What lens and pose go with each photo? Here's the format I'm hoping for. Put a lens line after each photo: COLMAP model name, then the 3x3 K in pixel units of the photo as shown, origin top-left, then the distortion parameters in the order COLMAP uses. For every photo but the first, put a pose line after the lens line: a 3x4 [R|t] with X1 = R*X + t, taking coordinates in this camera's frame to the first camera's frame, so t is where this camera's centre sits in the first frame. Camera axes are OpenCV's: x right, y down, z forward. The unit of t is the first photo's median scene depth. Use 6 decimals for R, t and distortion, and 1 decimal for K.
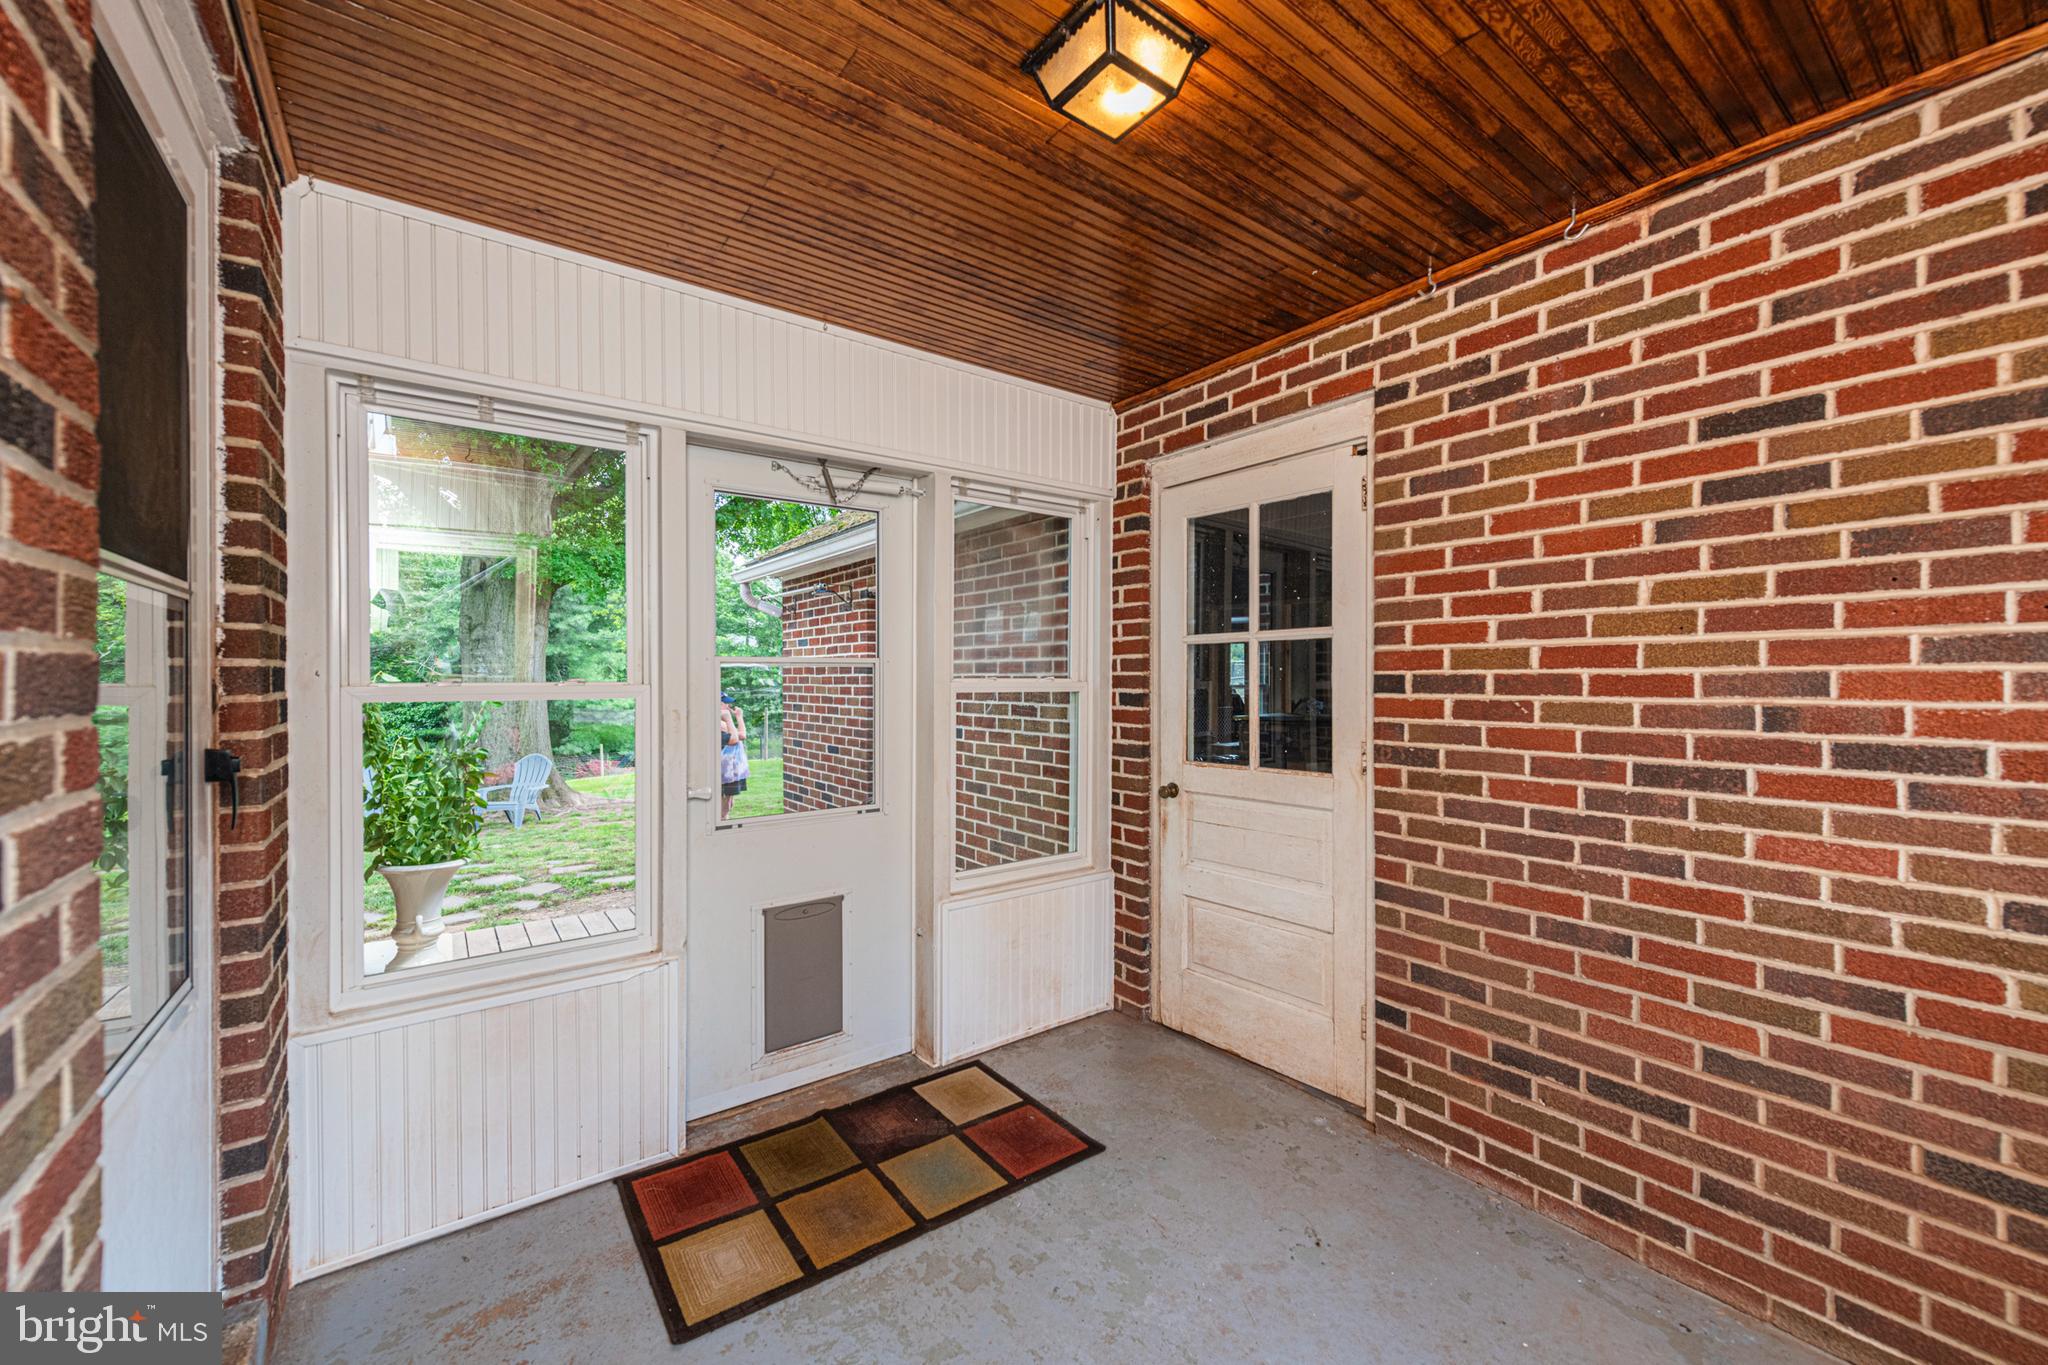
lens RADIAL K [[806.5, 0, 1024.0], [0, 806.5, 682.5], [0, 0, 1]] dist [-0.000171, -0.000289]
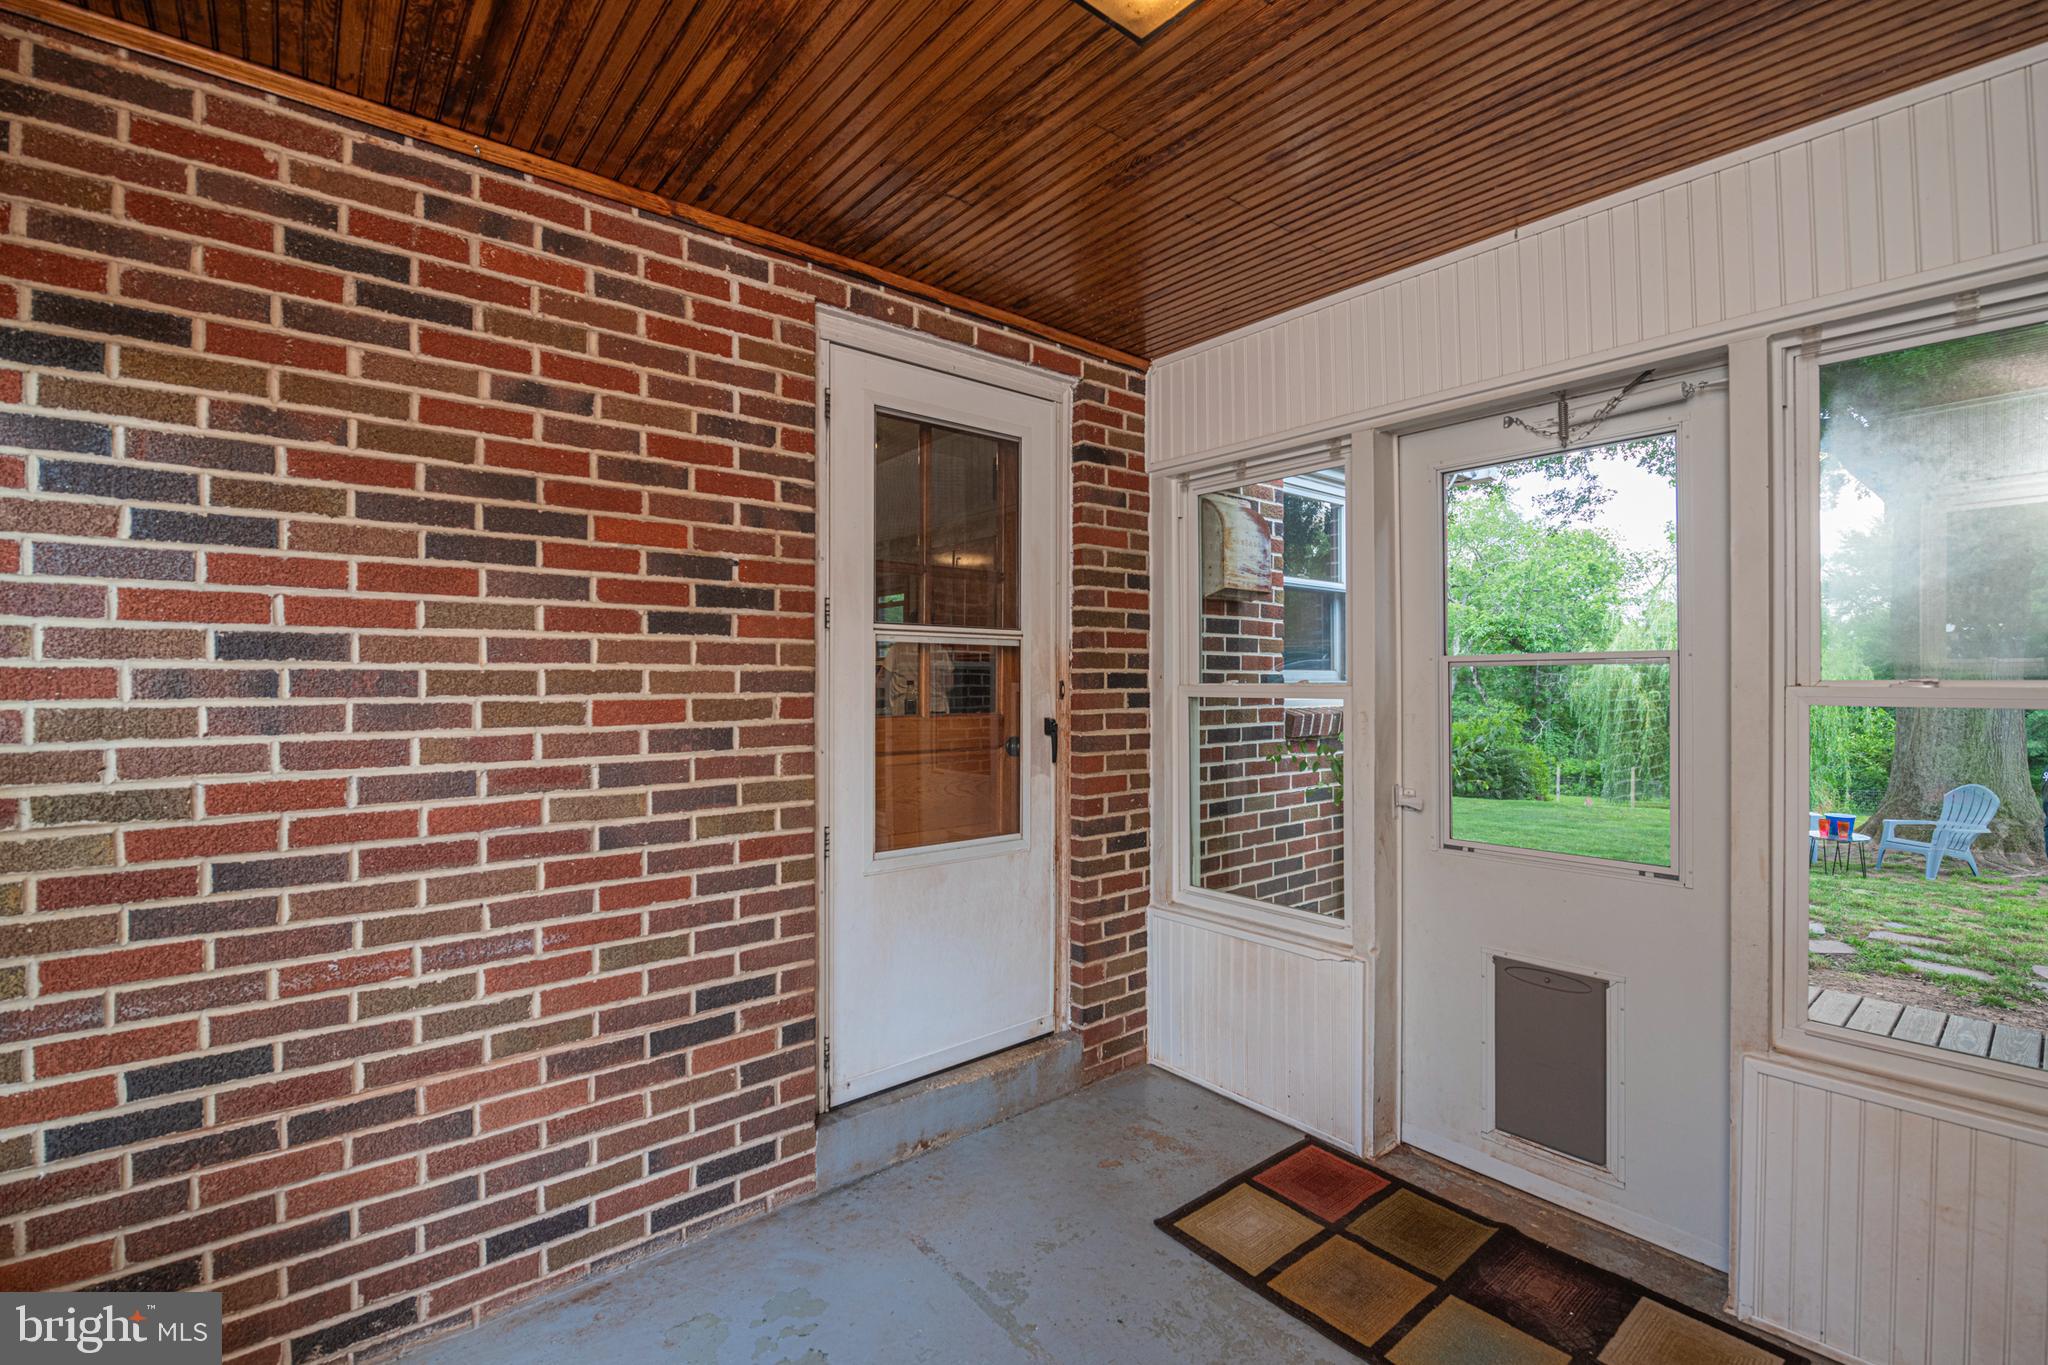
lens RADIAL K [[906.8, 0, 1035.2], [0, 906.8, 677.6], [0, 0, 1]] dist [-0.001074, -0.000061]
pose [[0.053436, 0.004138, -0.998563, 0.650365], [-0.000876, 0.999991, 0.004097, -0.012038], [0.998571, 0.000656, 0.053439, 0.516981]]
